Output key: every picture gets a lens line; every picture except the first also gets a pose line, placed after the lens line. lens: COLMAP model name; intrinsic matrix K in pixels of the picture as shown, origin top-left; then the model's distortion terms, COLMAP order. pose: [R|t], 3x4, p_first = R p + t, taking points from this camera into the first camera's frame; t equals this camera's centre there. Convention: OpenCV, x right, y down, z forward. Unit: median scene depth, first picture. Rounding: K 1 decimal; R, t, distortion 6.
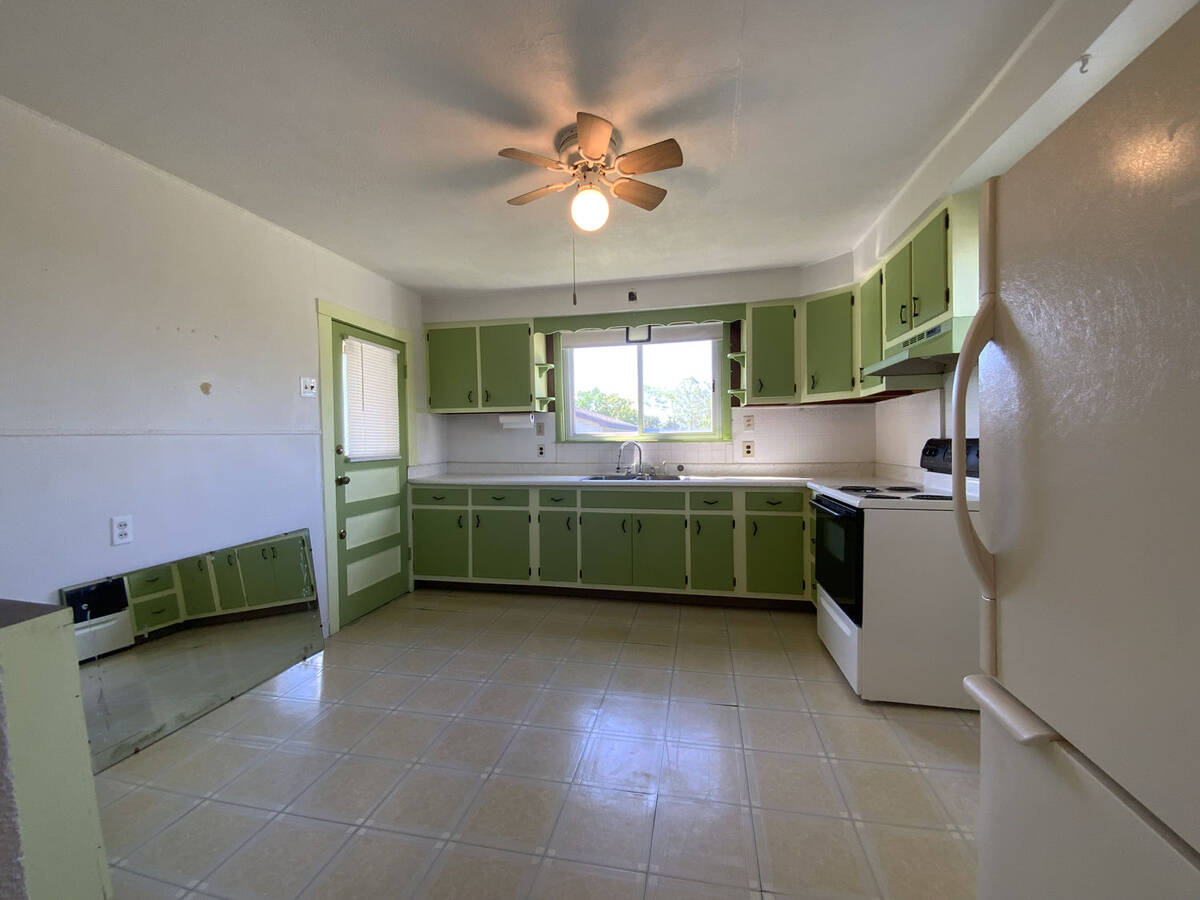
lens RADIAL K [[484.4, 0, 604.0], [0, 484.4, 453.5], [0, 0, 1]] dist [0.012141, -0.012720]
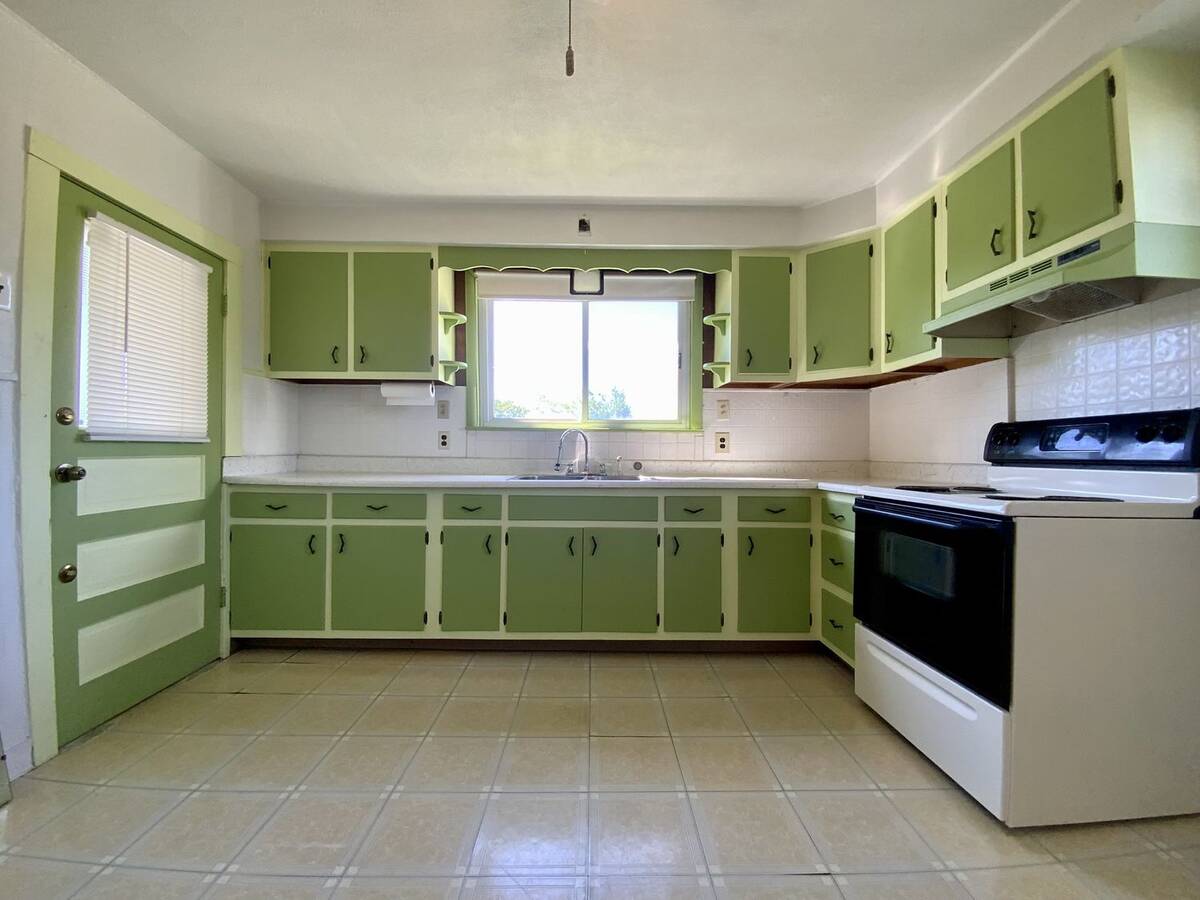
lens RADIAL K [[484.4, 0, 599.3], [0, 484.4, 450.5], [0, 0, 1]] dist [0.012141, -0.012720]
pose [[0.976791, 0.019476, 0.213307, -0.068667], [-0.013389, 0.999462, -0.029947, 0.033061], [-0.213775, 0.026396, 0.976526, 0.304676]]
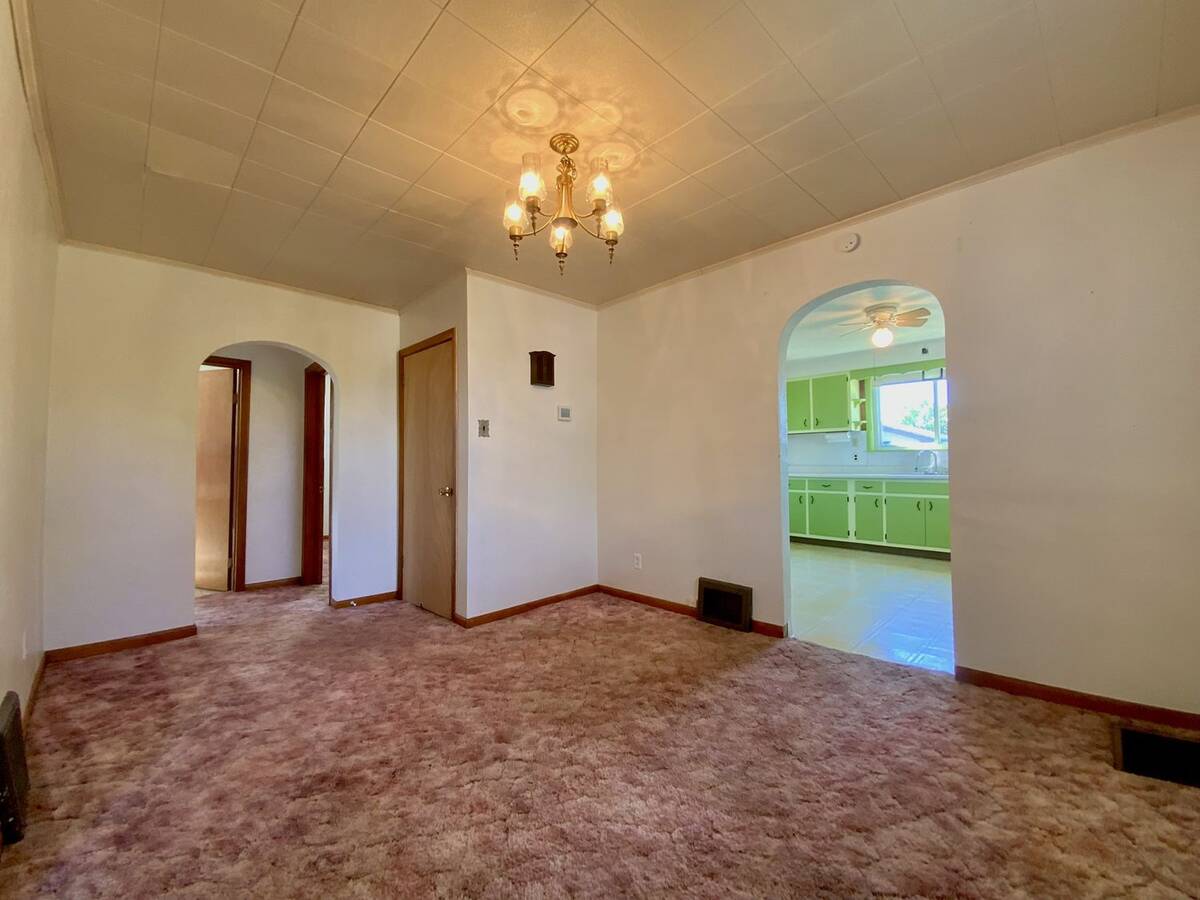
lens RADIAL K [[484.4, 0, 603.9], [0, 484.4, 447.4], [0, 0, 1]] dist [0.012141, -0.012720]
pose [[0.824462, -0.011121, -0.565808, 0.087888], [-0.019090, 0.998691, -0.047446, 0.058638], [0.565595, 0.049919, 0.823171, -0.765785]]
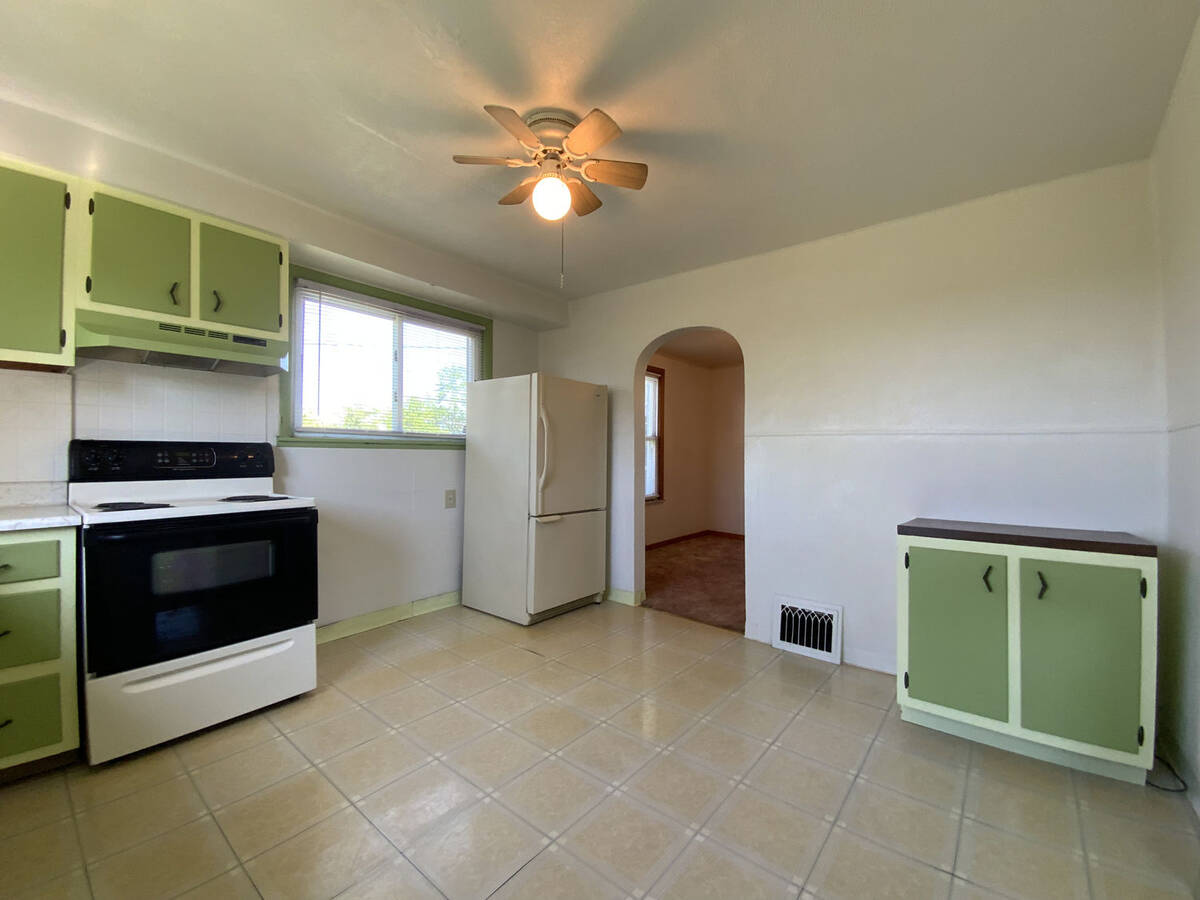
lens RADIAL K [[484.4, 0, 599.2], [0, 484.4, 455.4], [0, 0, 1]] dist [0.012141, -0.012720]
pose [[-0.877673, 0.016481, 0.478976, -0.305739], [0.024130, 0.999661, 0.009819, 0.004487], [-0.478651, 0.020176, -0.877773, 0.971600]]
